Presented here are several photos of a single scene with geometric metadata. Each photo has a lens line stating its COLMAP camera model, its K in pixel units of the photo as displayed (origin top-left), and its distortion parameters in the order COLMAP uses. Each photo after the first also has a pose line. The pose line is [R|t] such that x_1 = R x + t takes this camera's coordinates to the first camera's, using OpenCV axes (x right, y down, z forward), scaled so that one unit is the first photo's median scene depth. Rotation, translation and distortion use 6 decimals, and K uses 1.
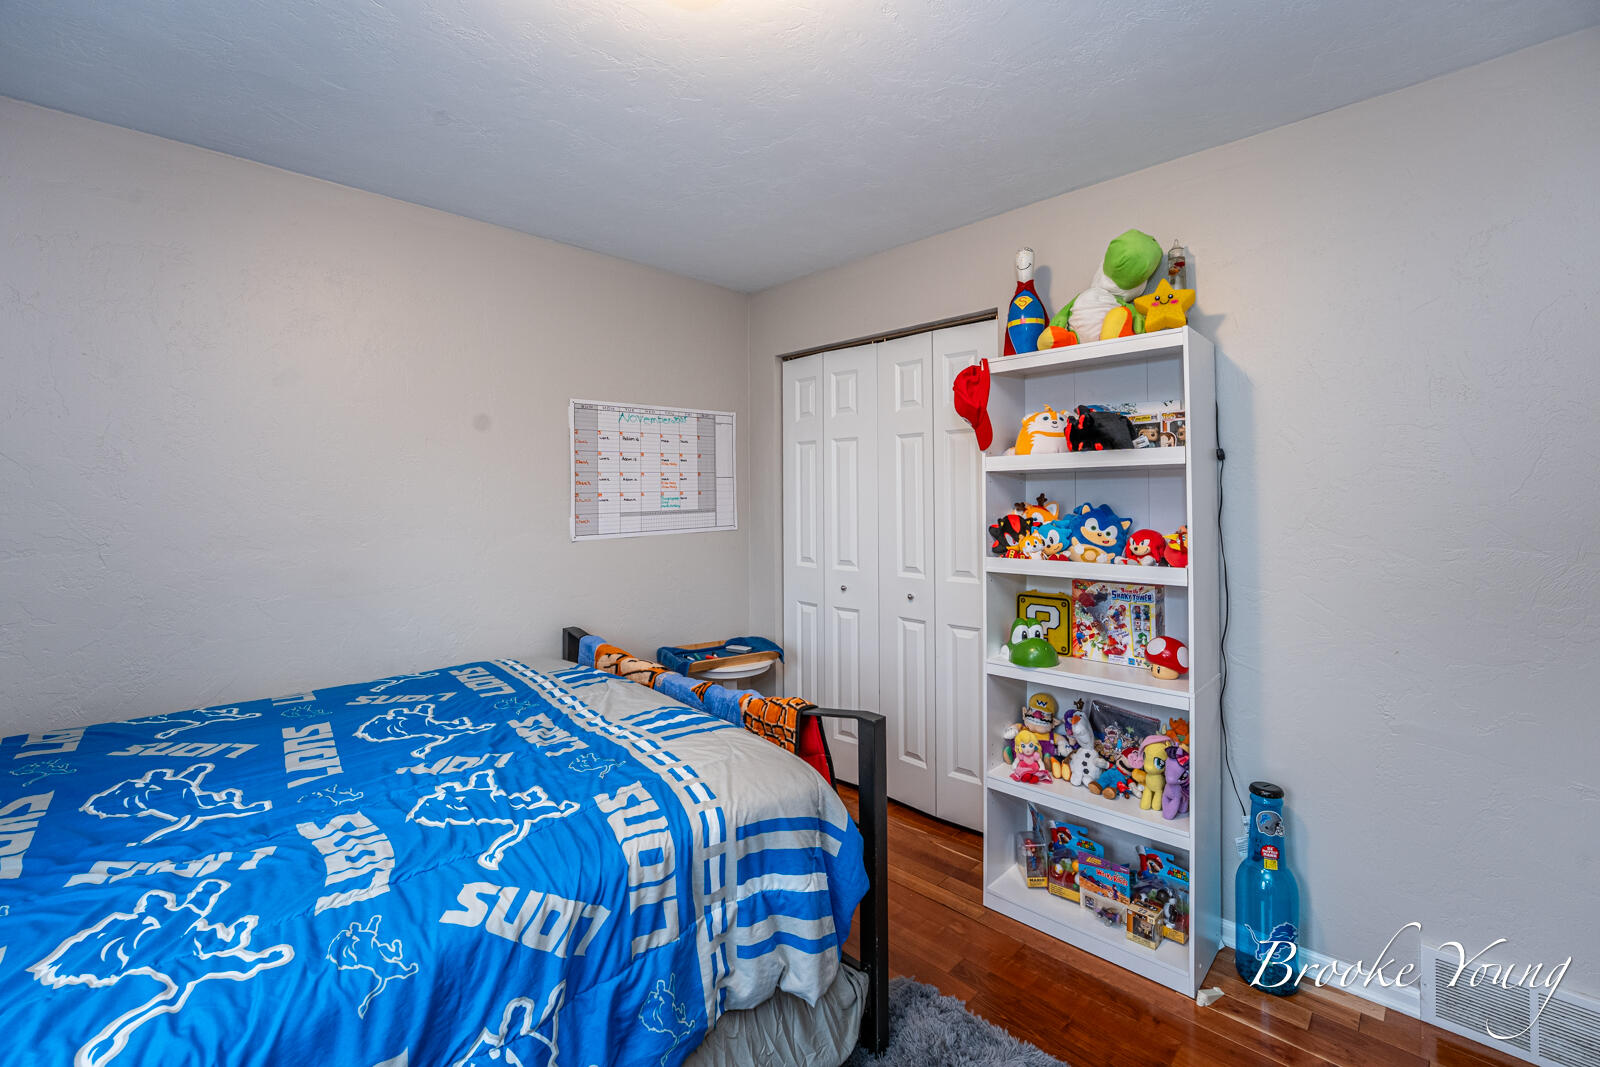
lens RADIAL K [[654.7, 0, 785.5], [0, 654.7, 489.6], [0, 0, 1]] dist [-0.026611, 0.002819]
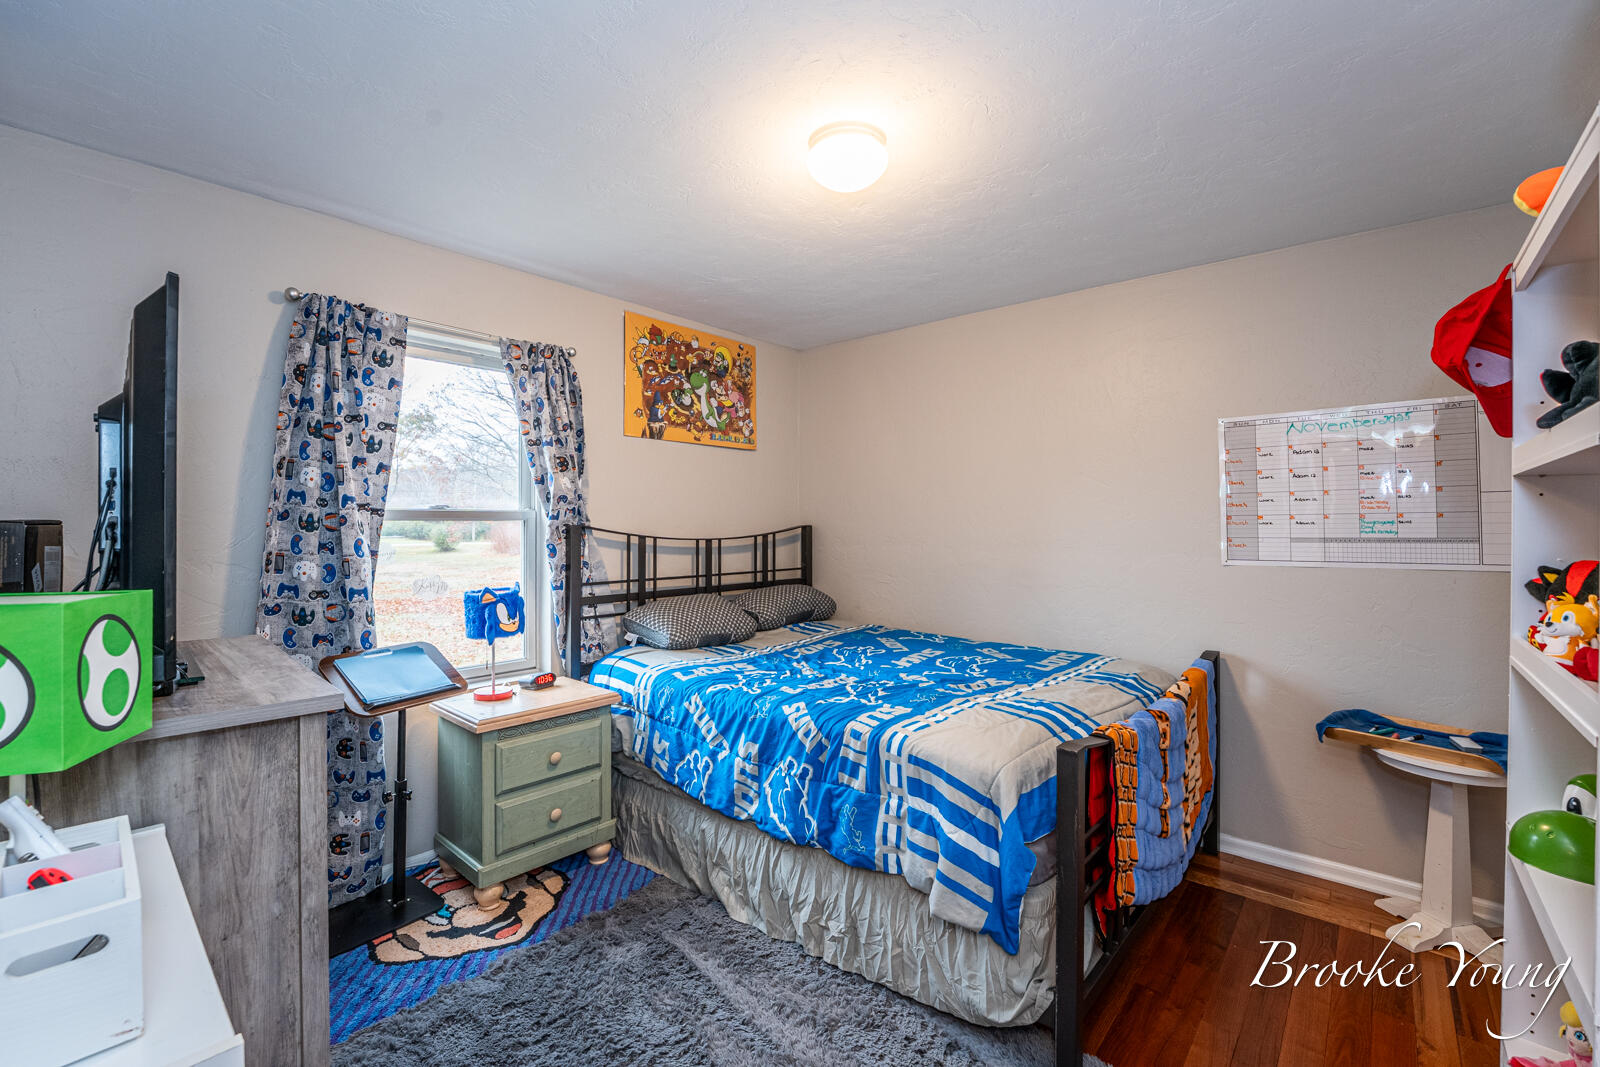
lens RADIAL K [[654.7, 0, 799.9], [0, 654.7, 523.9], [0, 0, 1]] dist [-0.026611, 0.002819]
pose [[0.103199, 0.011628, -0.994593, 1.280791], [0.008934, 0.999880, 0.012617, -0.000434], [0.994621, -0.010188, 0.103083, 0.607837]]
